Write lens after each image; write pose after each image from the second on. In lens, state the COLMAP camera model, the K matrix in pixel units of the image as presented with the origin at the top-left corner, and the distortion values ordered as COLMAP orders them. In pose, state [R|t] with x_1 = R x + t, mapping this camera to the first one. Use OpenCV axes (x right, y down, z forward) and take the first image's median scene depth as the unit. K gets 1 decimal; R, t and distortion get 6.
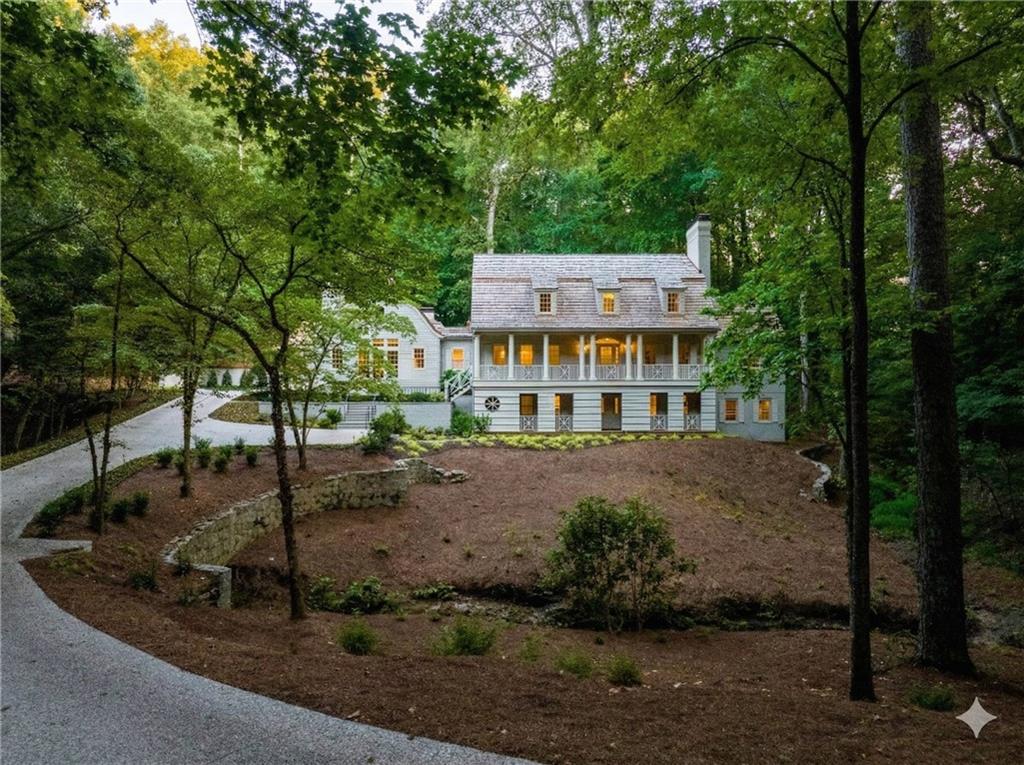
lens RADIAL K [[1252.8, 0, 512.0], [0, 1252.8, 382.5], [0, 0, 1]] dist [0.005953, 0.002694]
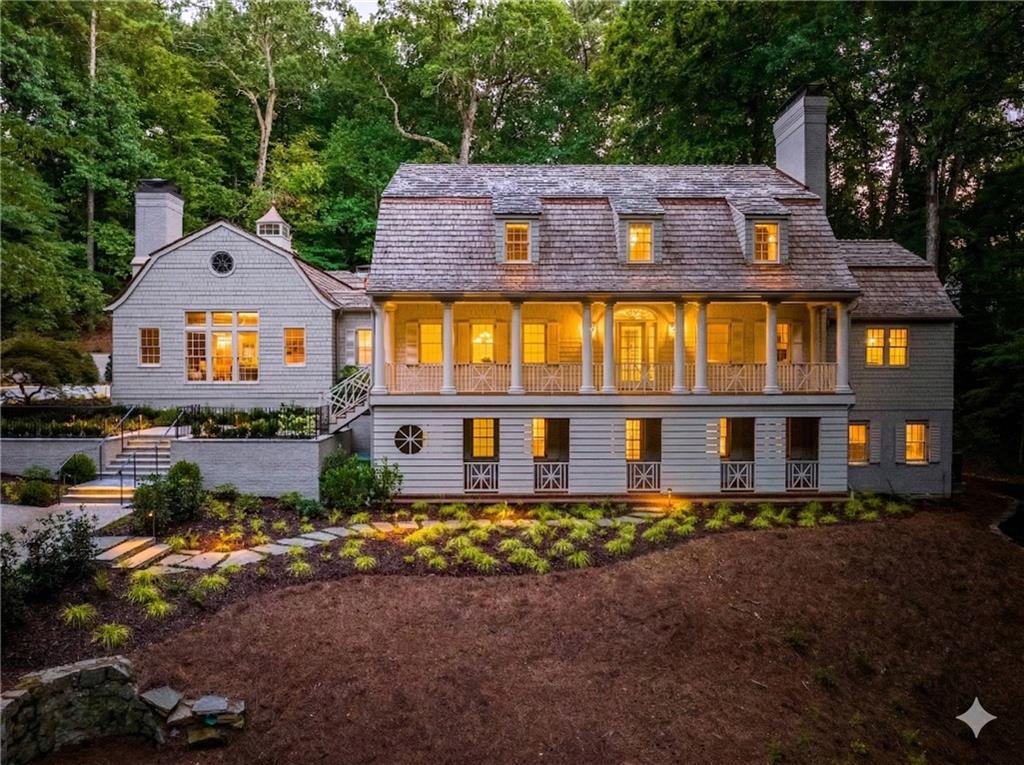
lens RADIAL K [[1252.8, 0, 512.0], [0, 1252.8, 382.5], [0, 0, 1]] dist [0.005953, 0.002694]
pose [[0.999982, 0.005964, 0.000495, 0.024654], [-0.005972, 0.999840, 0.016867, -0.014086], [-0.000395, -0.016869, 0.999858, 0.484687]]
